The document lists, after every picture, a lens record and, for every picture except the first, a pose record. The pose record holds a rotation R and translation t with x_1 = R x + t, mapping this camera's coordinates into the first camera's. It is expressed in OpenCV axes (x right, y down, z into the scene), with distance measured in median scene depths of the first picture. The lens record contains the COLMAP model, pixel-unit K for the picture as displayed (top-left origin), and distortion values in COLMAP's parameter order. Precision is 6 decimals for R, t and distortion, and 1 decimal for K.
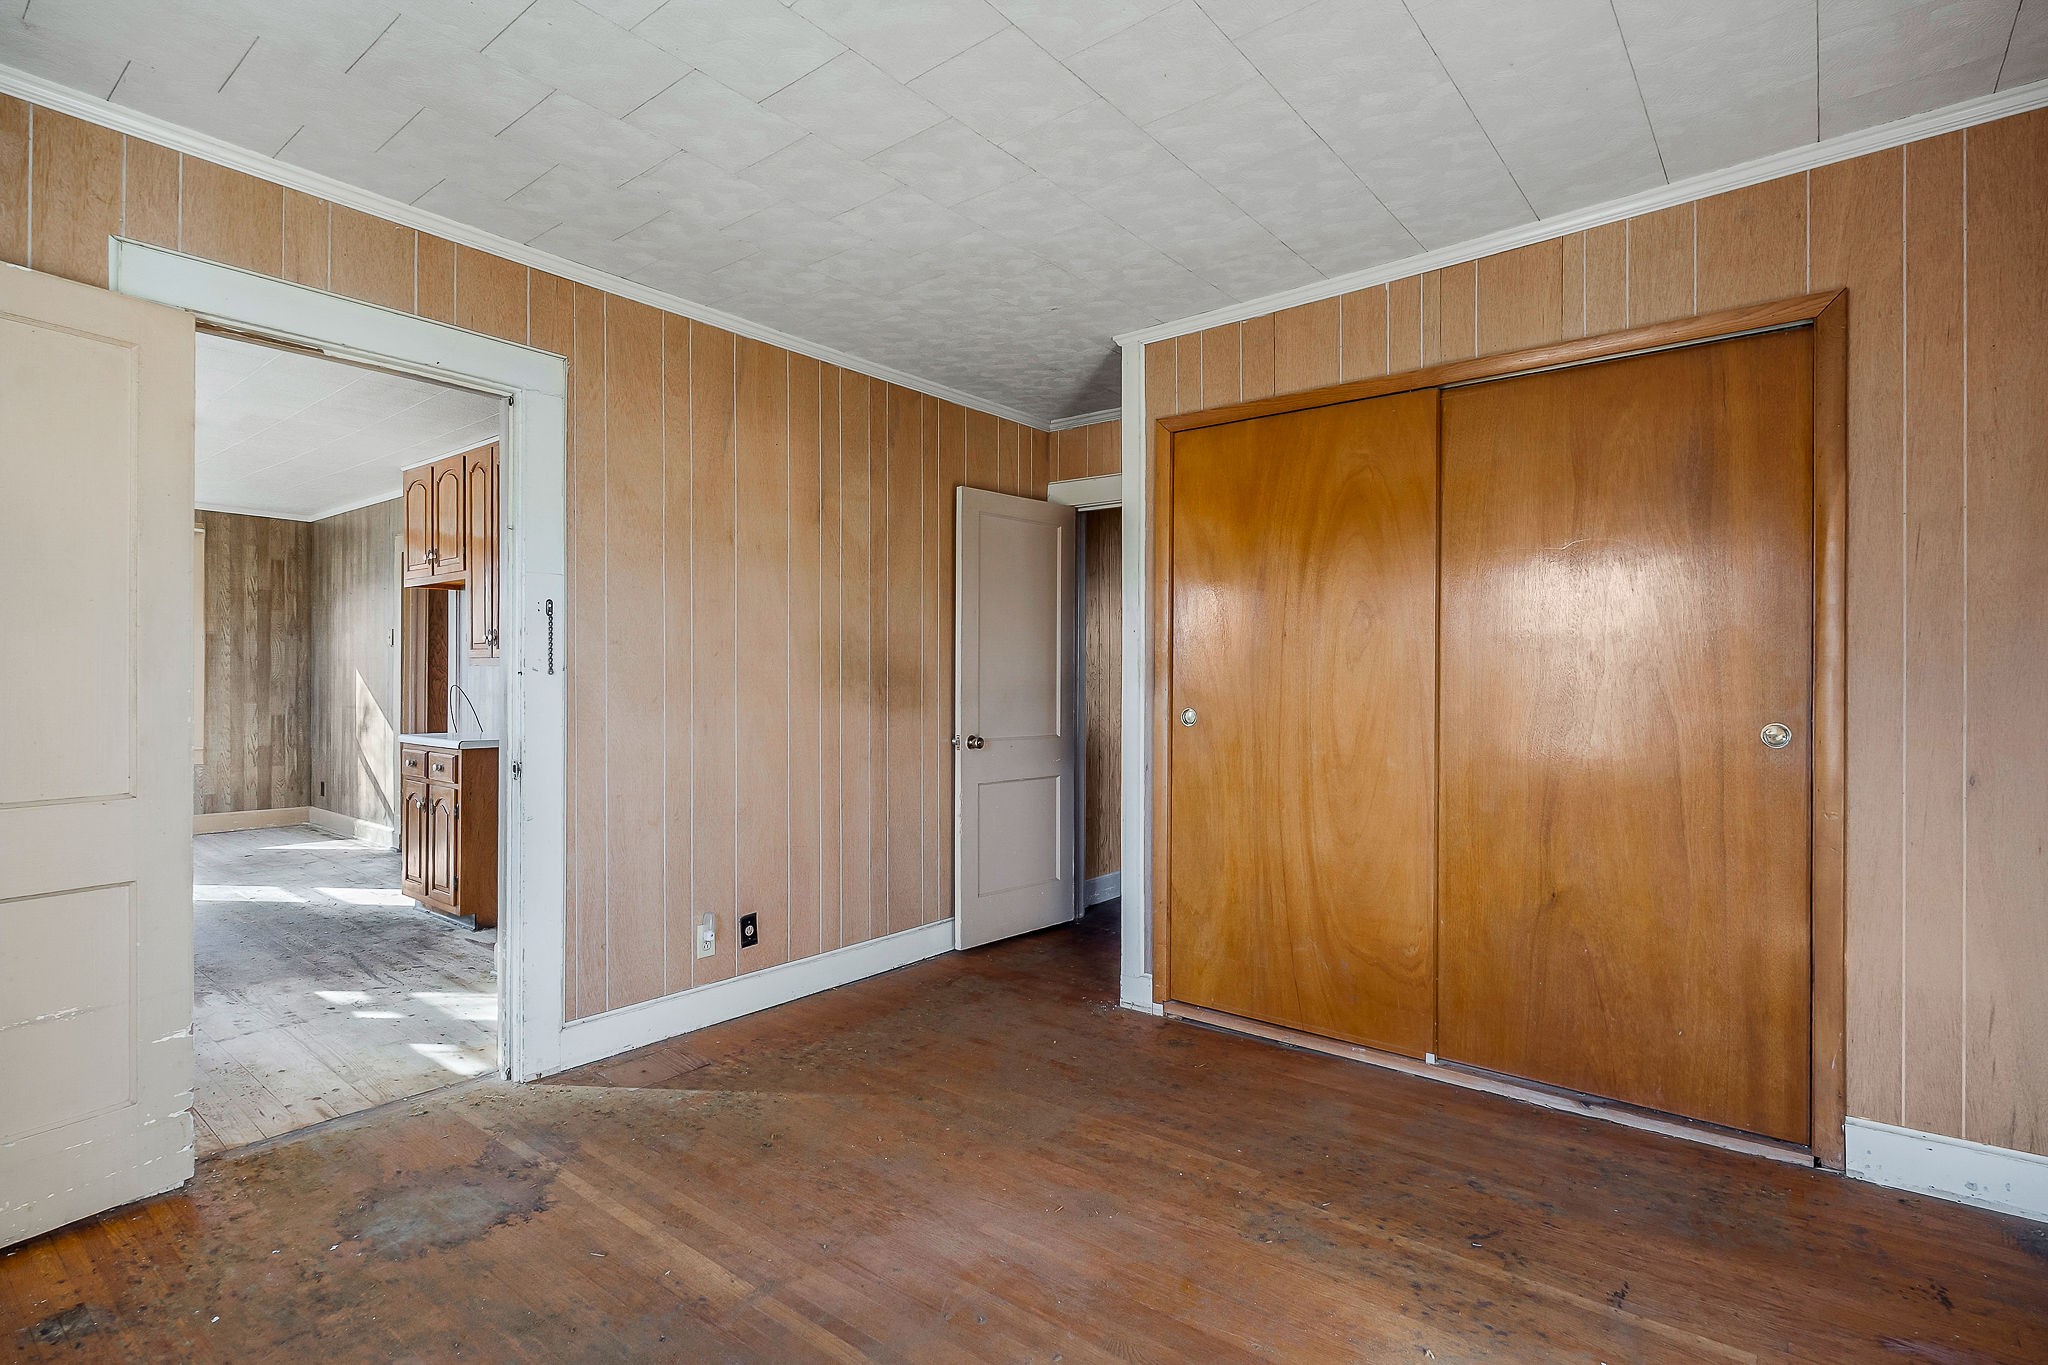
lens RADIAL K [[1011.6, 0, 1002.4], [0, 1011.6, 680.3], [0, 0, 1]] dist [-0.001029, -0.001028]
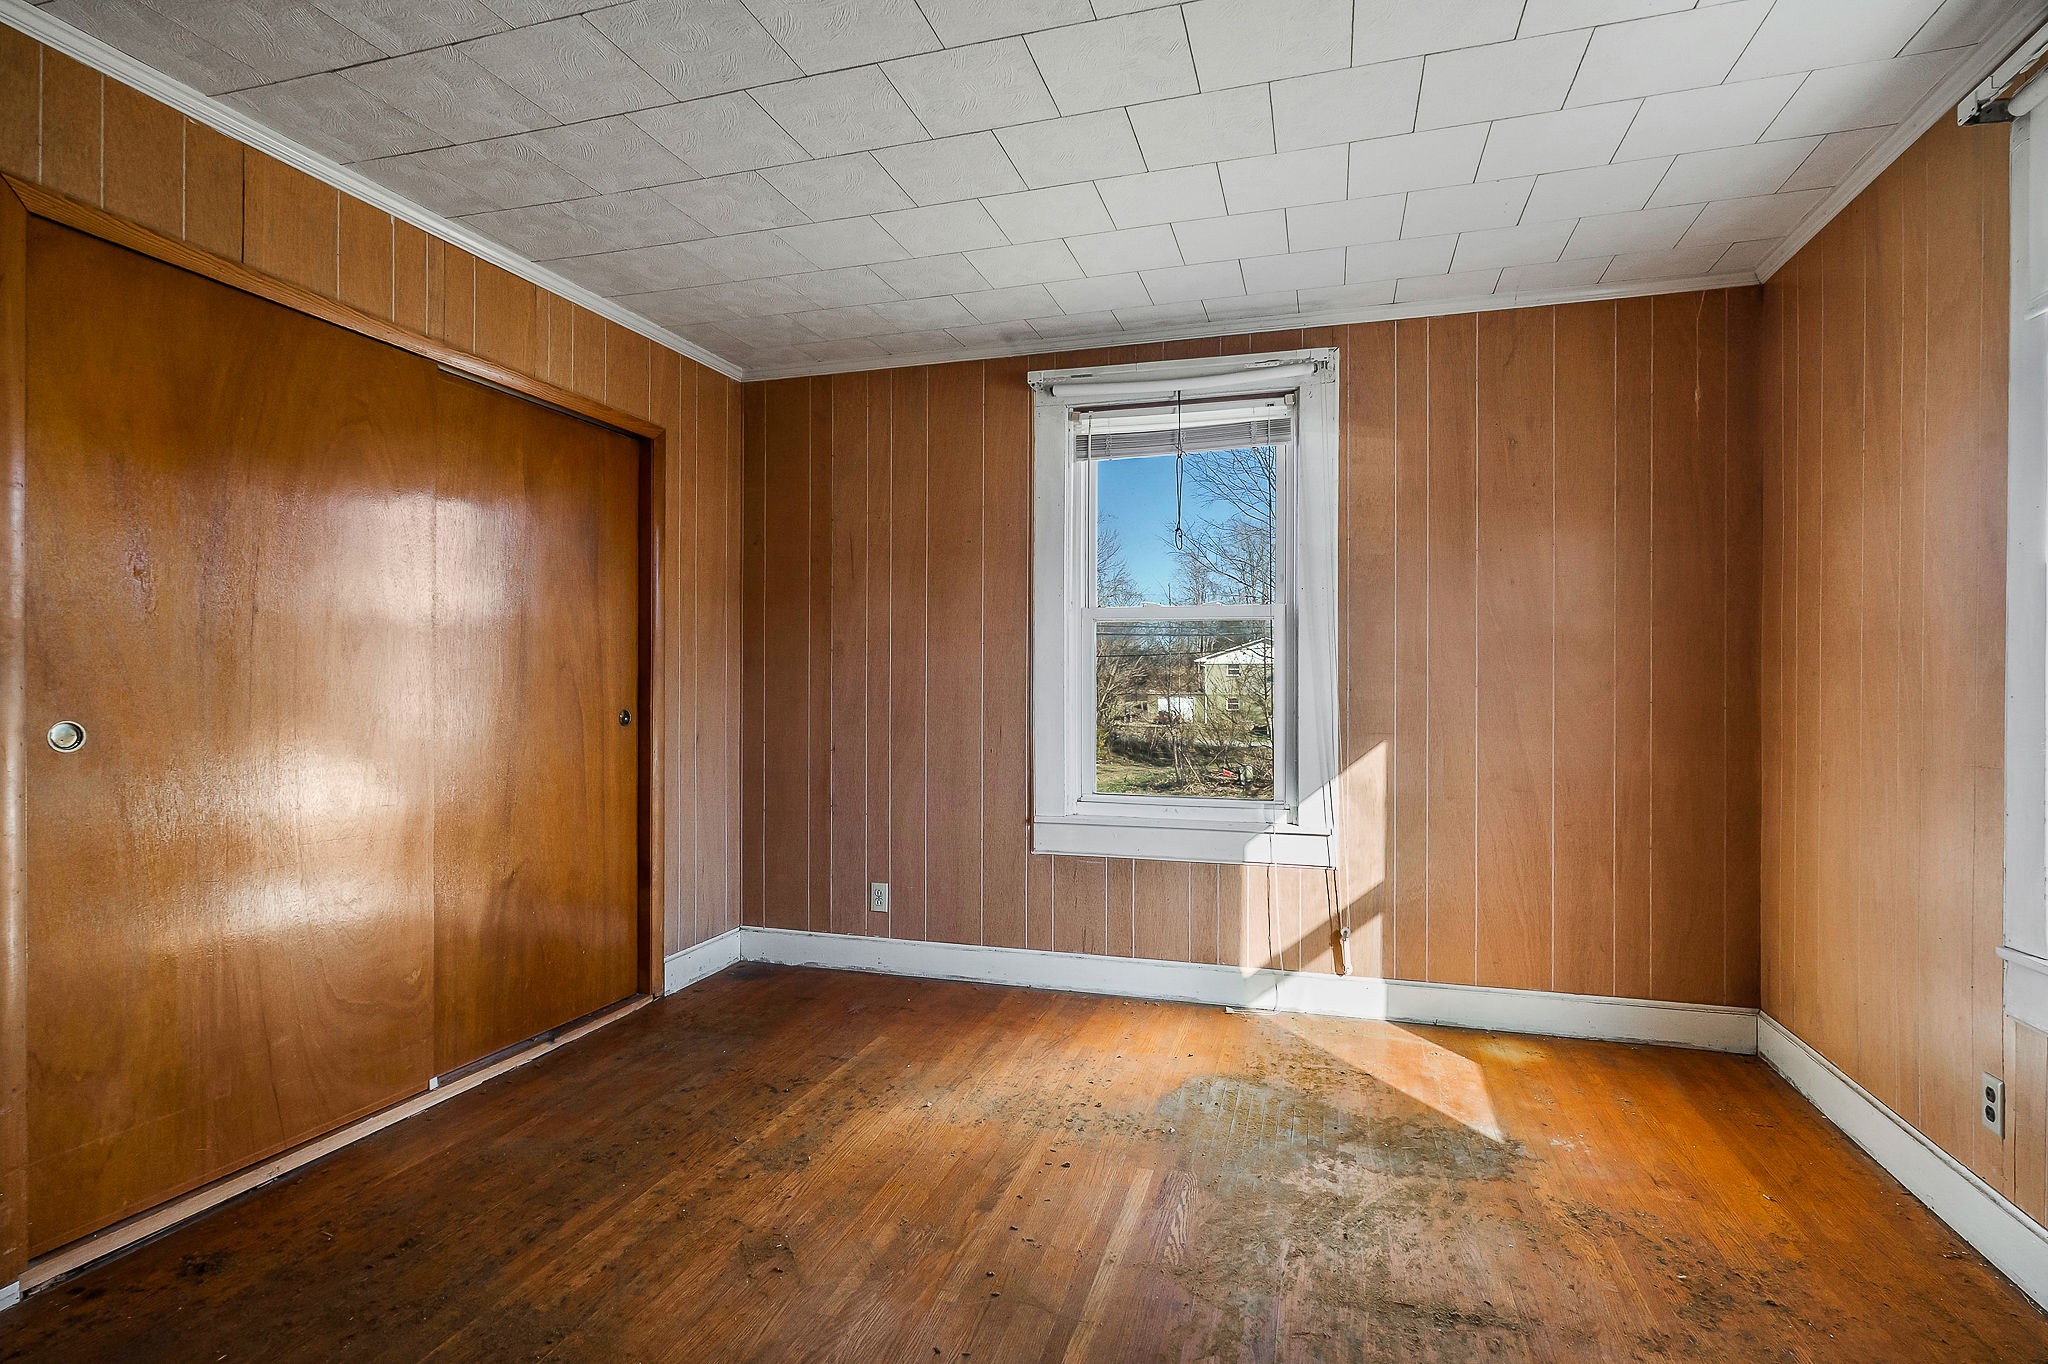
lens RADIAL K [[1011.6, 0, 1002.4], [0, 1011.6, 679.8], [0, 0, 1]] dist [-0.001029, -0.001028]
pose [[-0.378227, 0.003022, 0.925708, -0.592235], [-0.009618, 0.999928, -0.007194, 0.003938], [-0.925663, -0.011625, -0.378171, 0.808629]]
